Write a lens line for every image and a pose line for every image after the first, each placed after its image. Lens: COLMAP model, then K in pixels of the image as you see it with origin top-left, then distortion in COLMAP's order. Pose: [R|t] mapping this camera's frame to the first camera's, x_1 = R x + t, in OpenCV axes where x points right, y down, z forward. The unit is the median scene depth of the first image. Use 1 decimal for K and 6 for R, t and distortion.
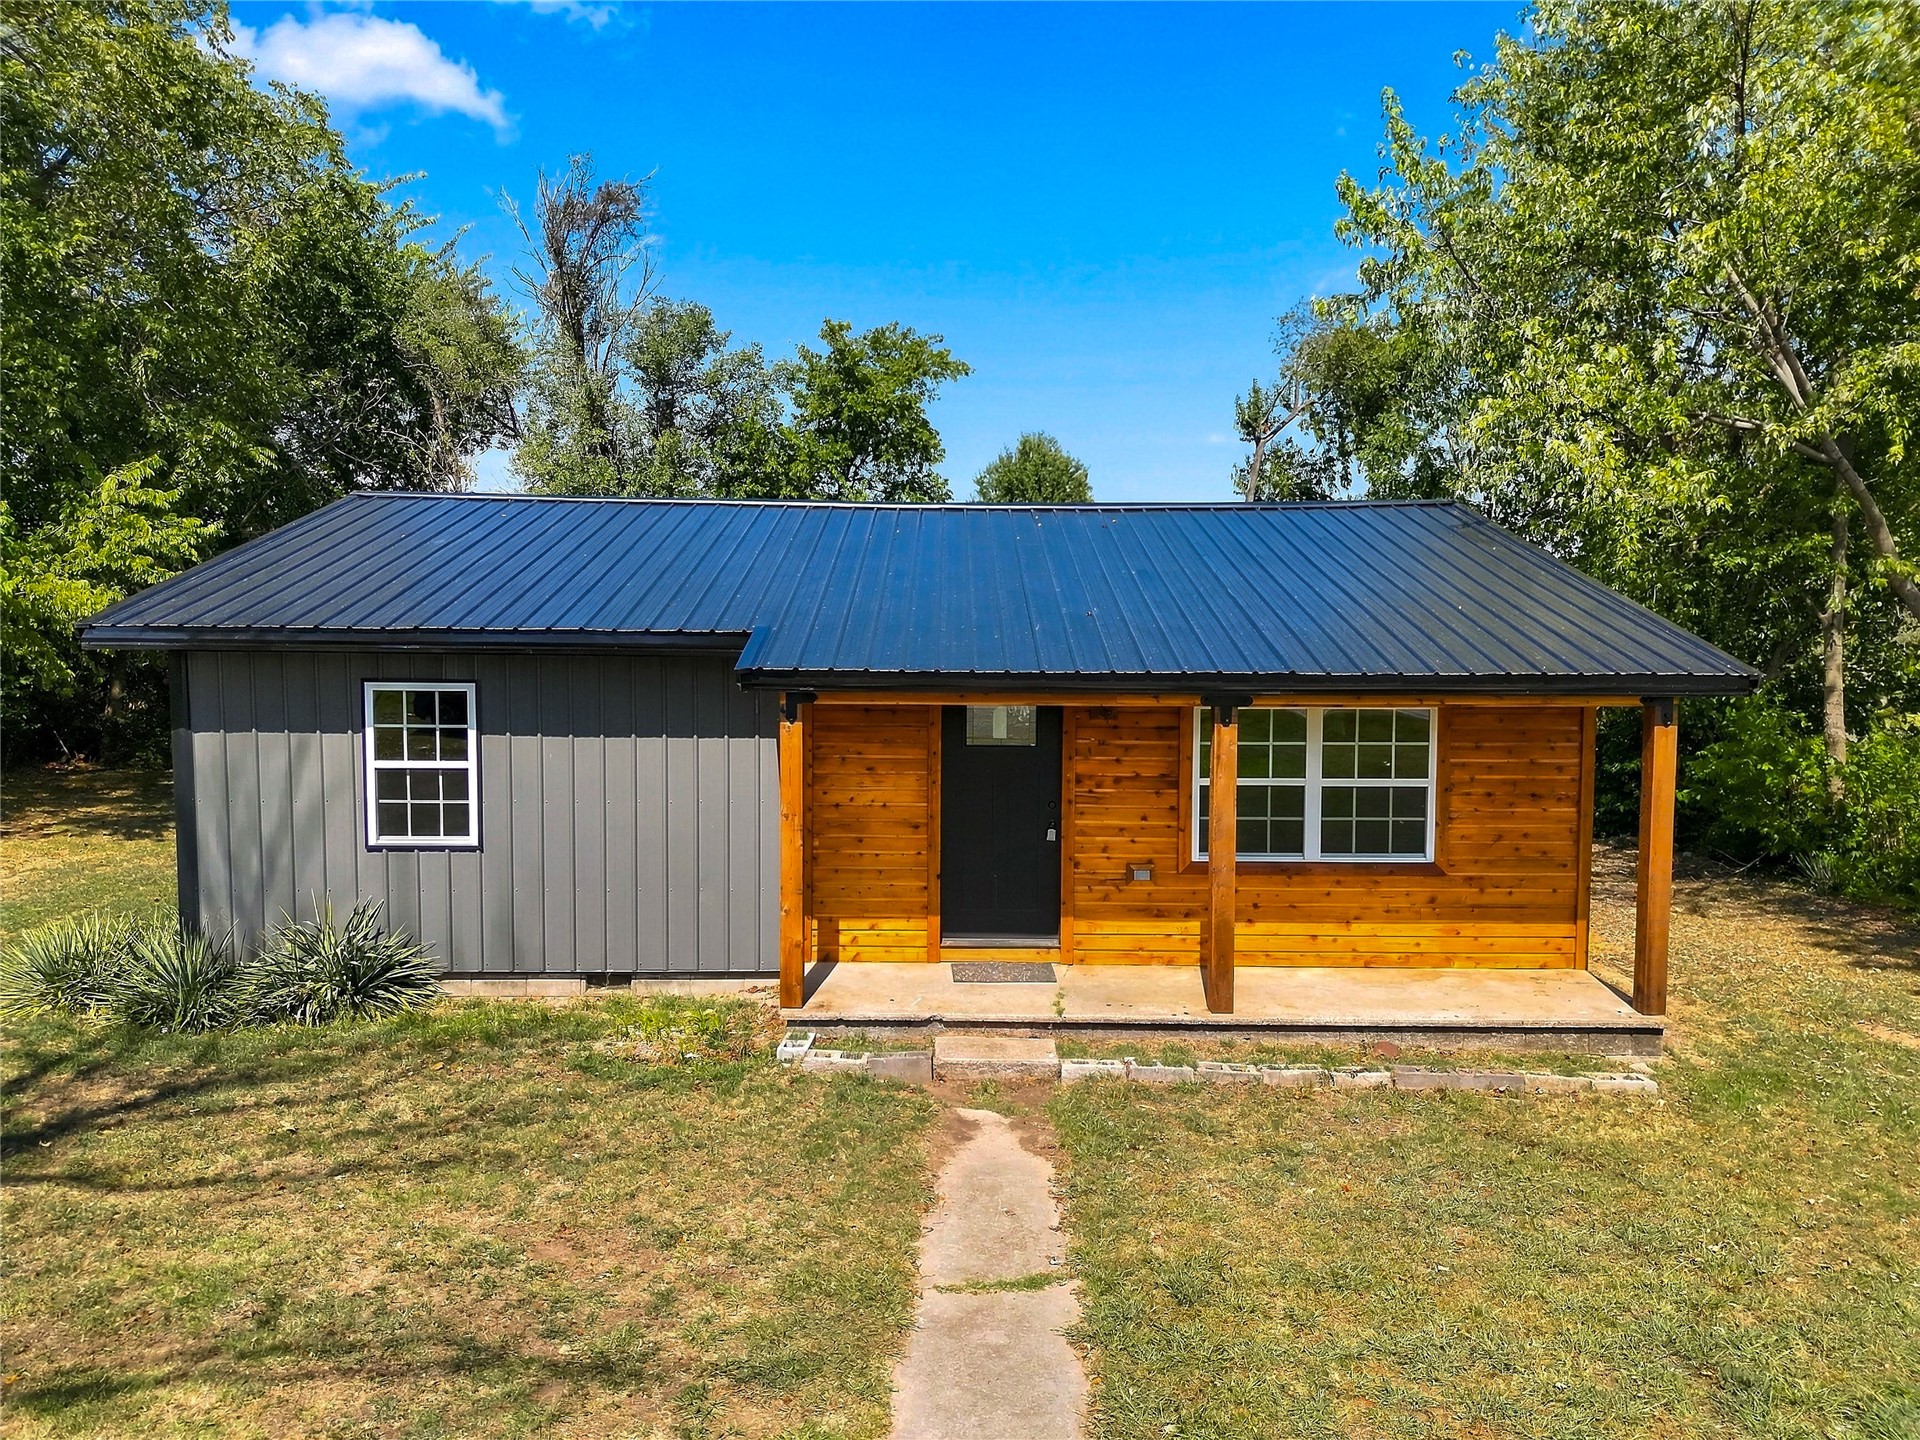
lens RADIAL K [[1344.0, 0, 960.0], [0, 1344.0, 720.0], [0, 0, 1]] dist [0.070914, -0.066769]
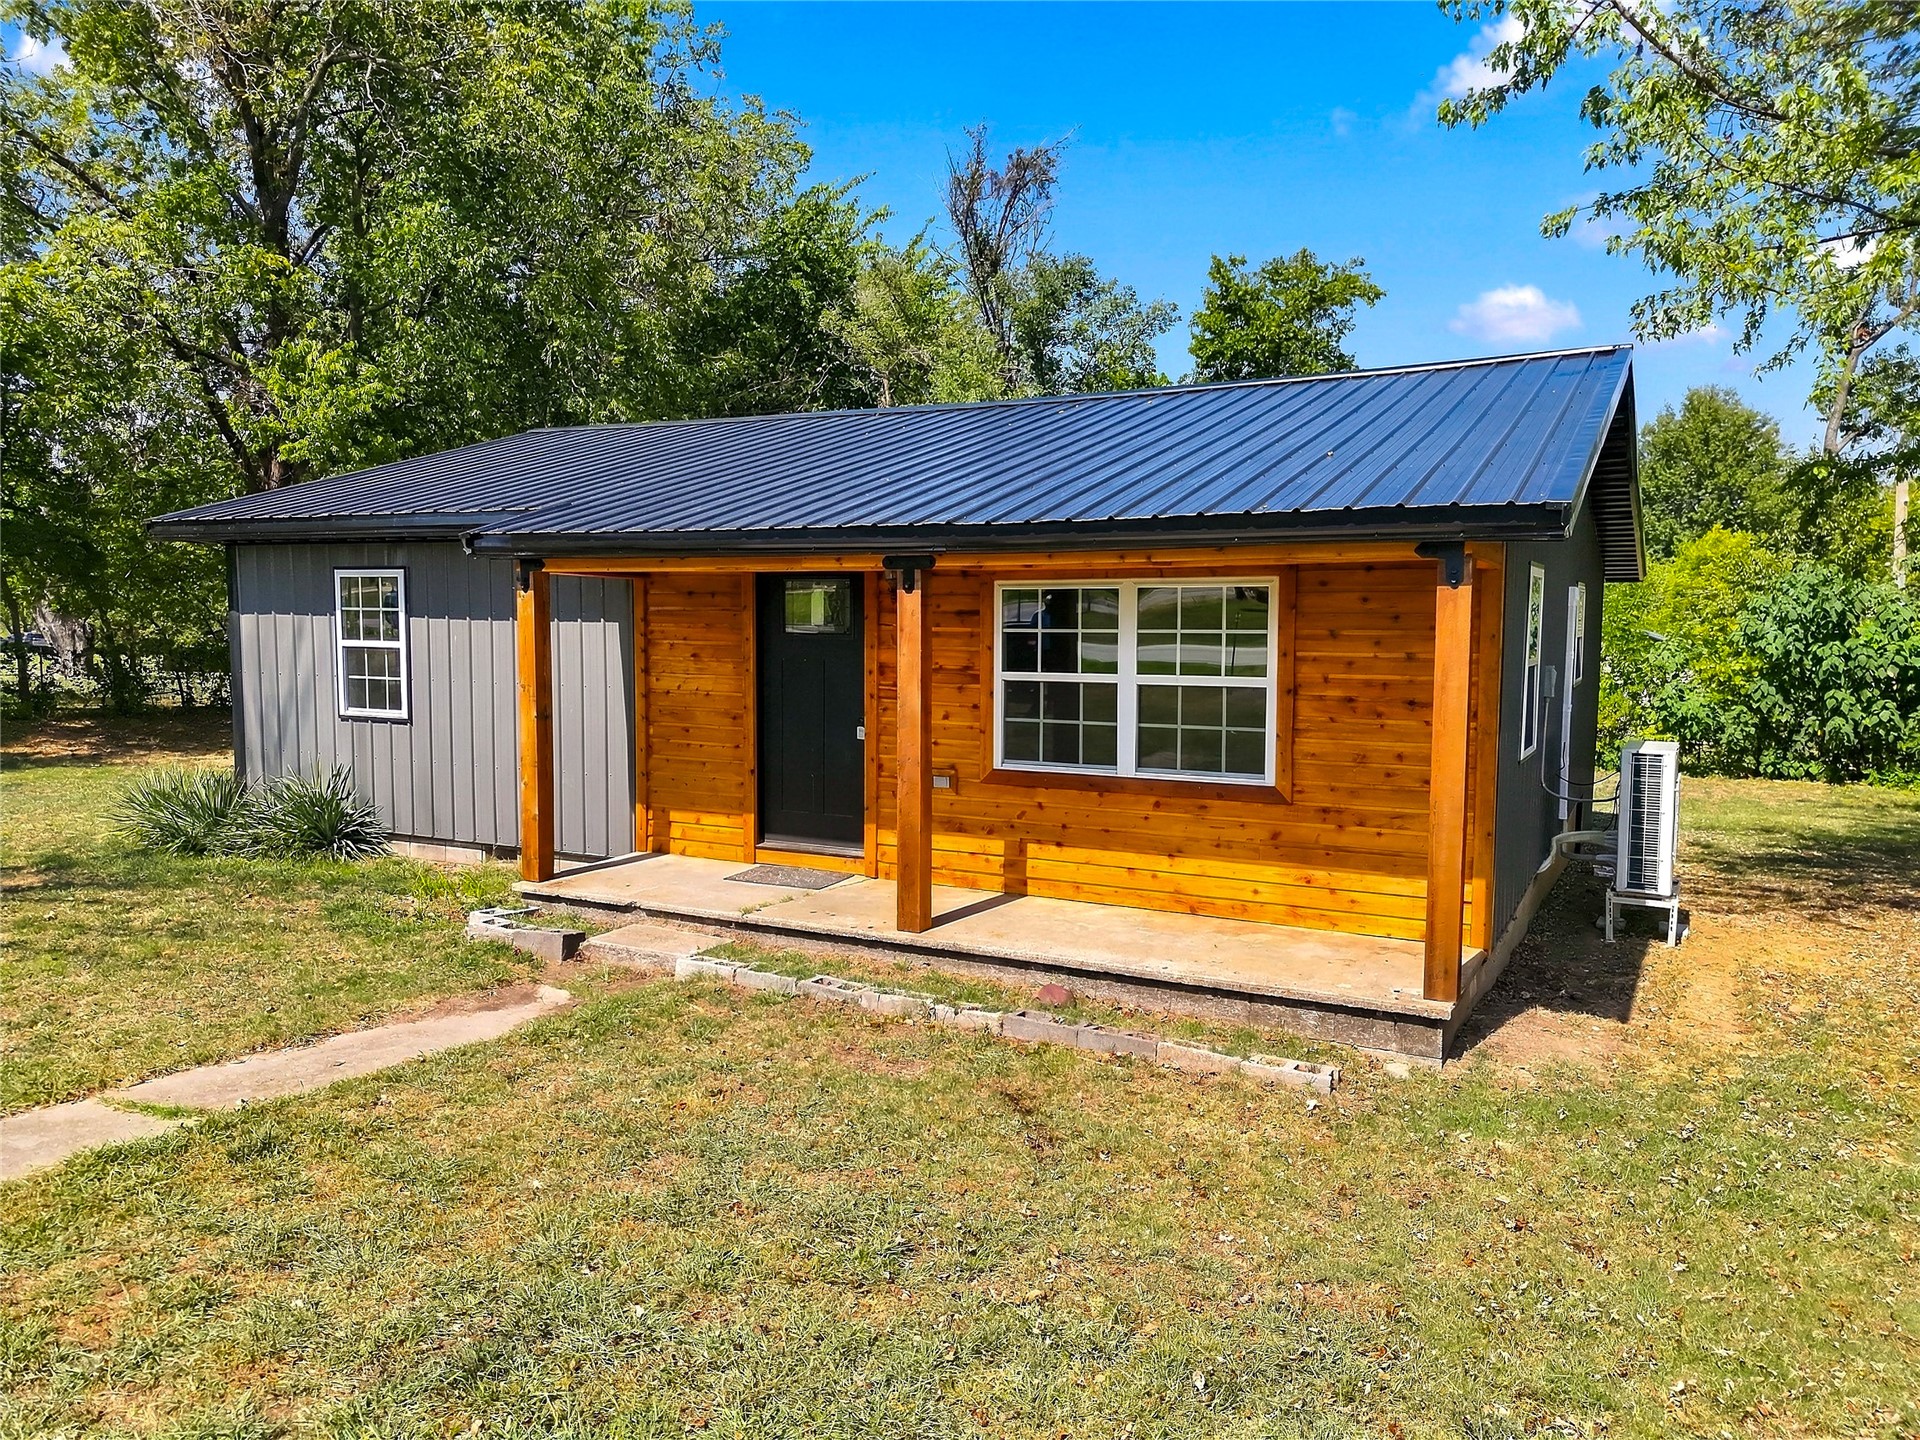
lens RADIAL K [[1344.0, 0, 960.0], [0, 1344.0, 720.0], [0, 0, 1]] dist [0.070914, -0.066769]
pose [[0.883257, 0.036543, -0.467463, 0.551841], [-0.035769, 0.999305, 0.010534, 0.065910], [0.467522, 0.007417, 0.883950, 0.239268]]
